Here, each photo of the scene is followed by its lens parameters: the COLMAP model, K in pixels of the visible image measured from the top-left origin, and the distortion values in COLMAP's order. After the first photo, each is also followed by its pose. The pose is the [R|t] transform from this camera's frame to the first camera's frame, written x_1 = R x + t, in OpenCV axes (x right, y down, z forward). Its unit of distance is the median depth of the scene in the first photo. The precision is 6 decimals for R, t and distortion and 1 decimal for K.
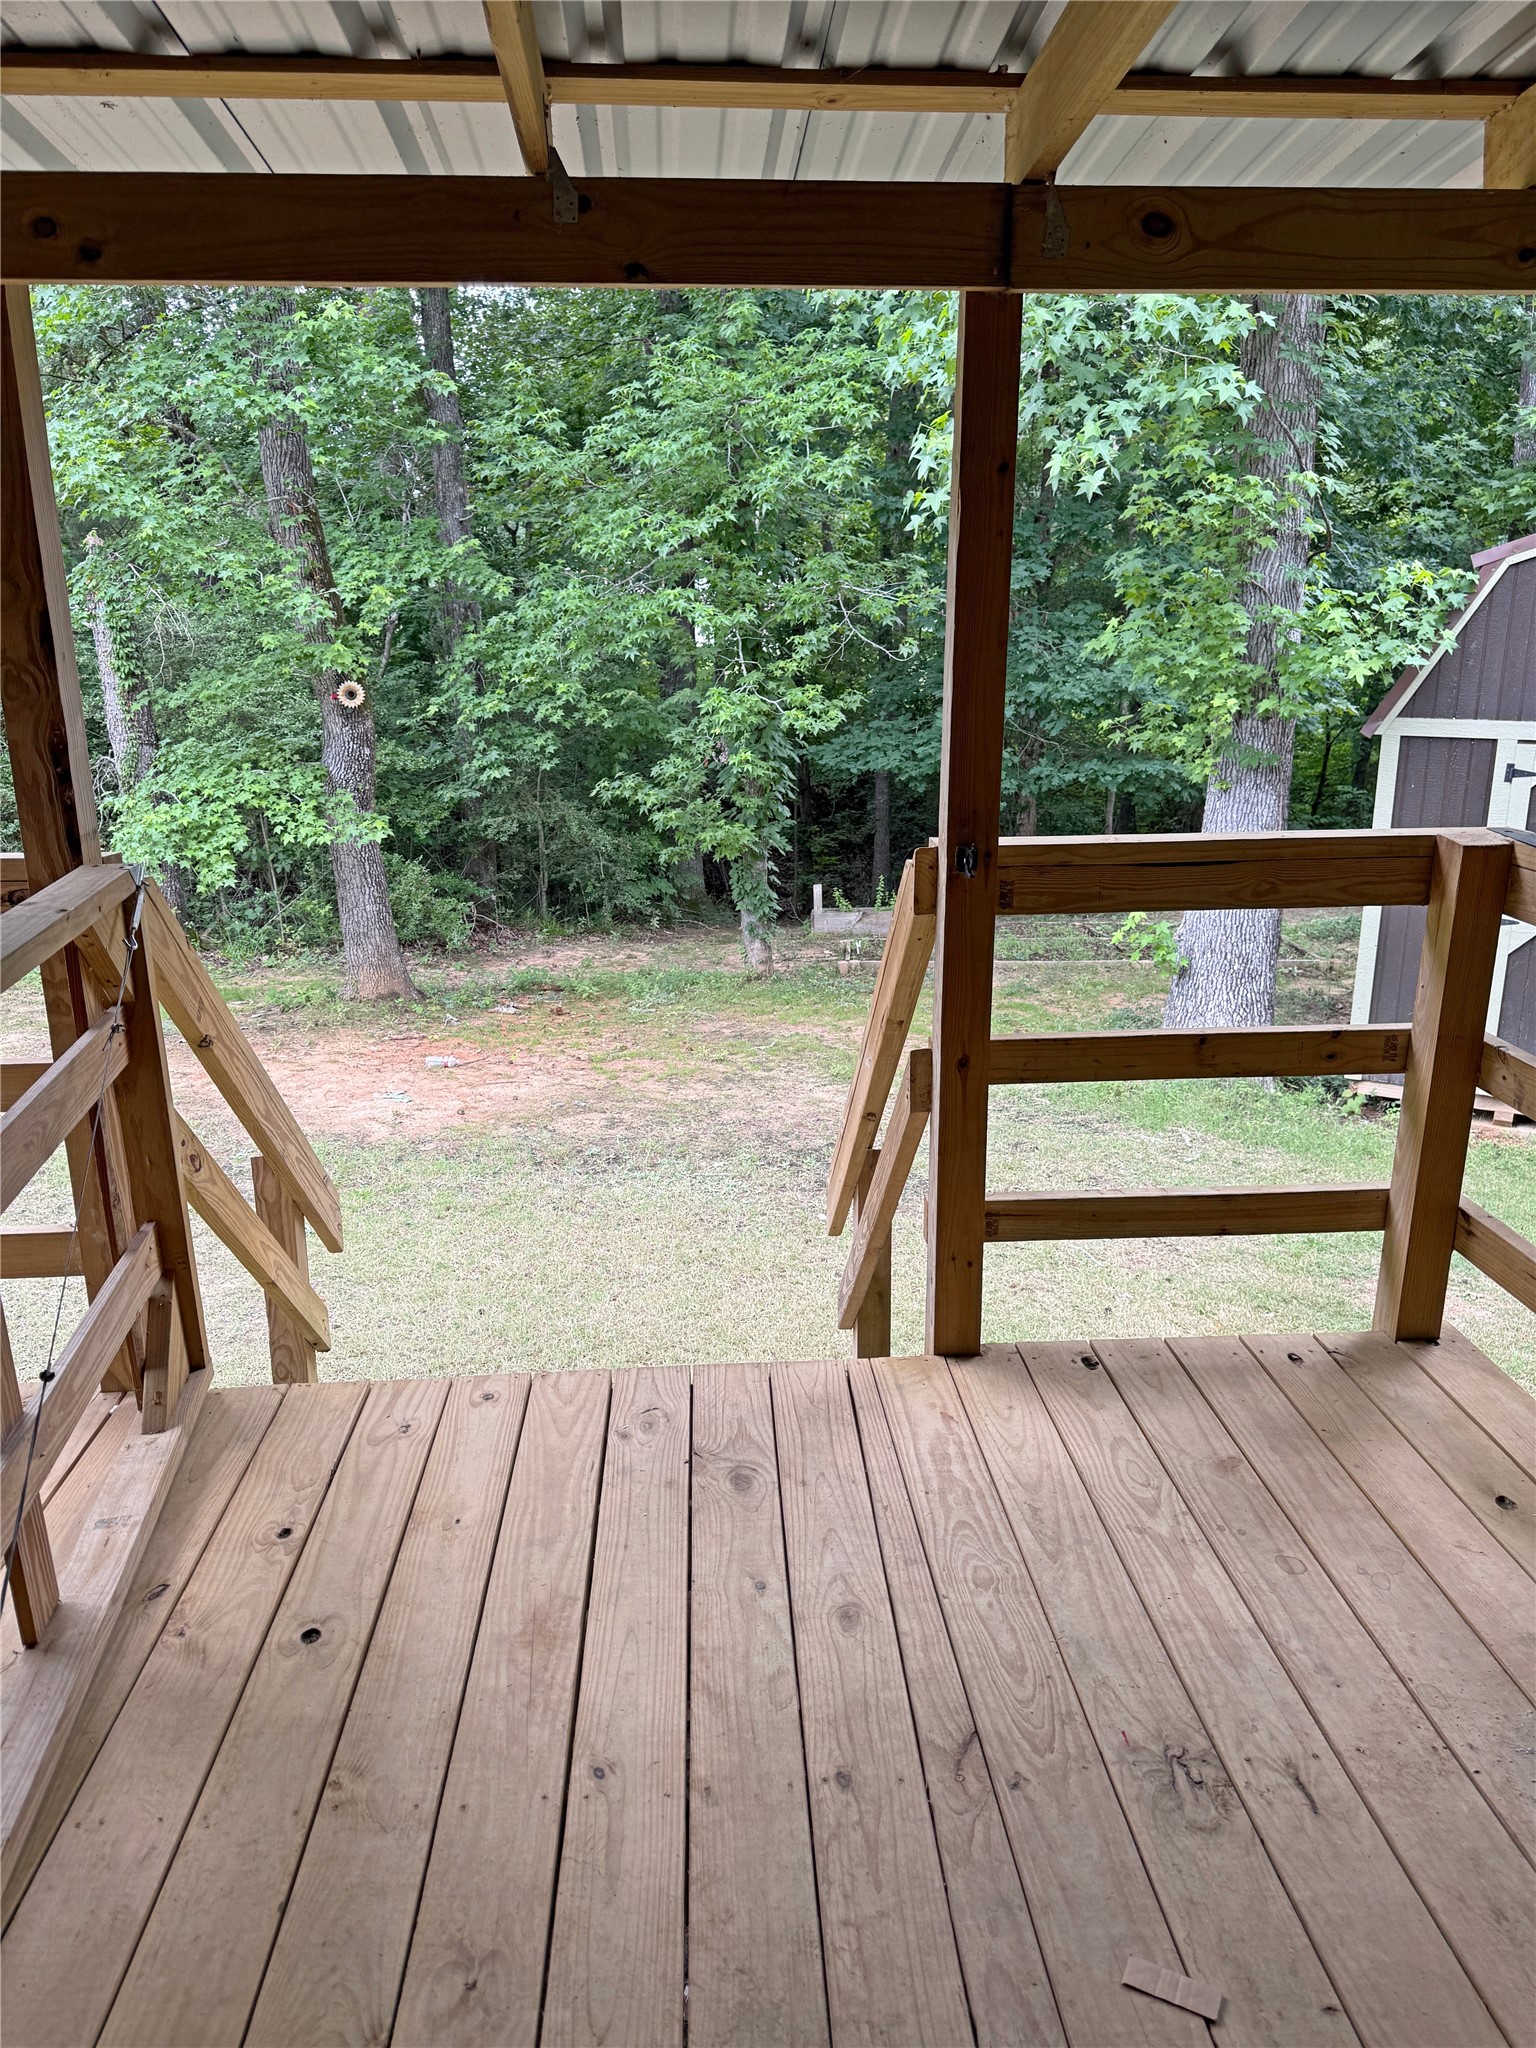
lens RADIAL K [[1416.3, 0, 778.5], [0, 1416.3, 1038.0], [0, 0, 1]] dist [0.104247, -0.129776]
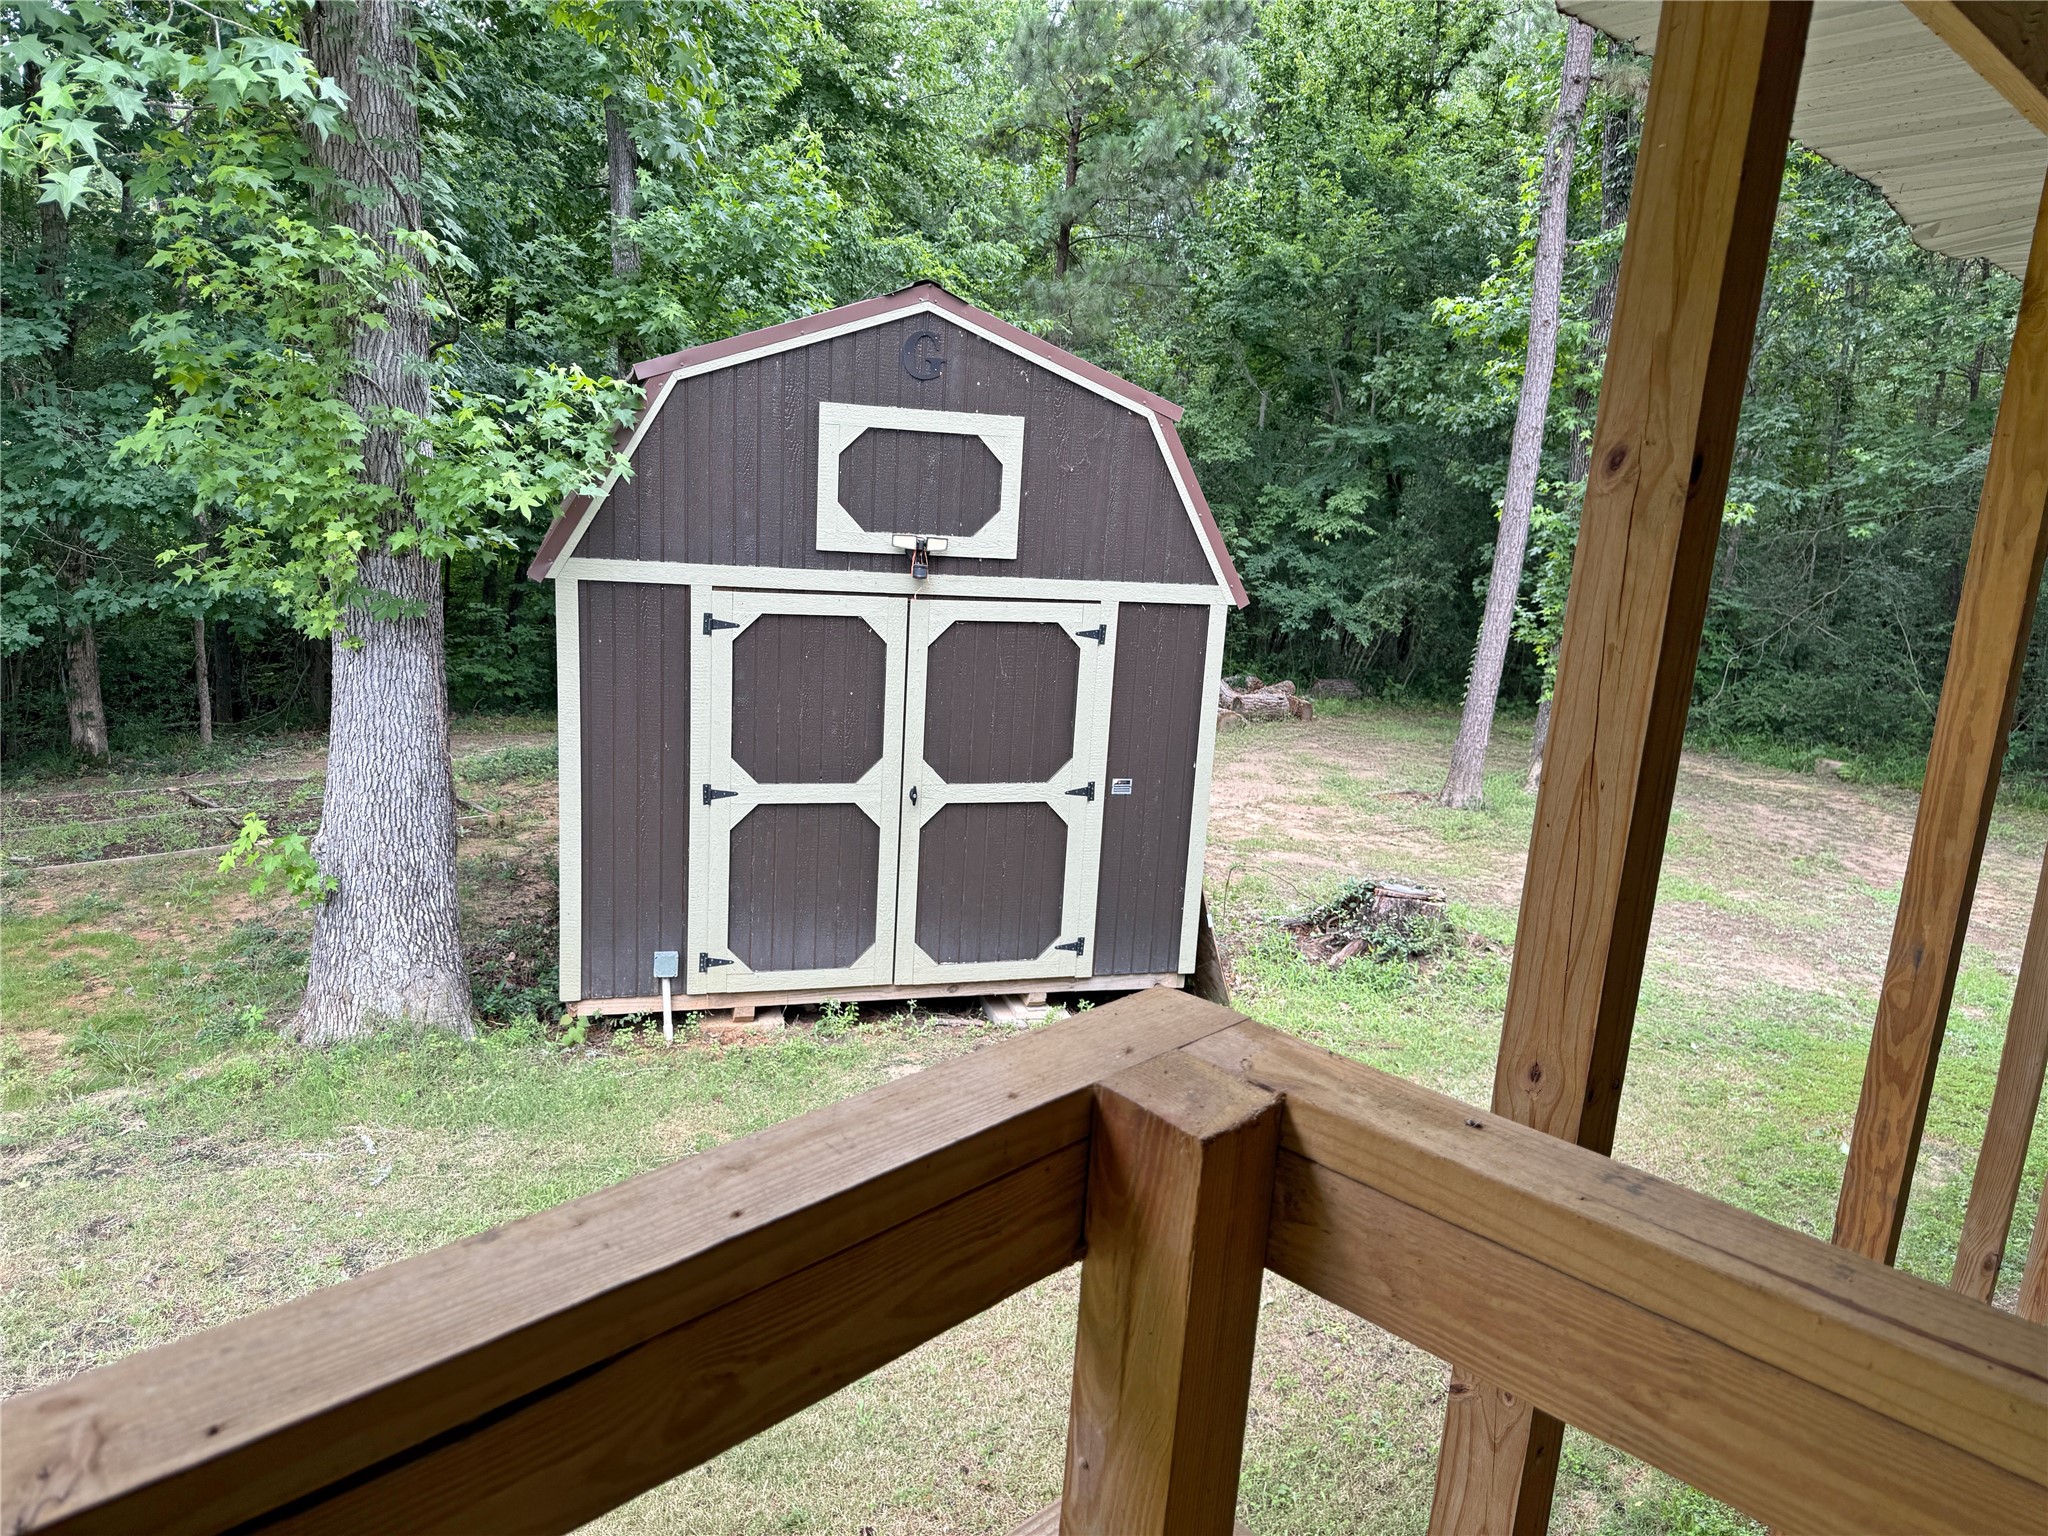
lens RADIAL K [[1460.7, 0, 1017.7], [0, 1460.7, 768.1], [0, 0, 1]] dist [-0.014188, 0.000837]
pose [[0.743020, -0.098610, 0.661965, 0.067549], [0.130236, 0.991482, 0.001514, -0.074545], [-0.656476, 0.085087, 0.749533, 0.239314]]
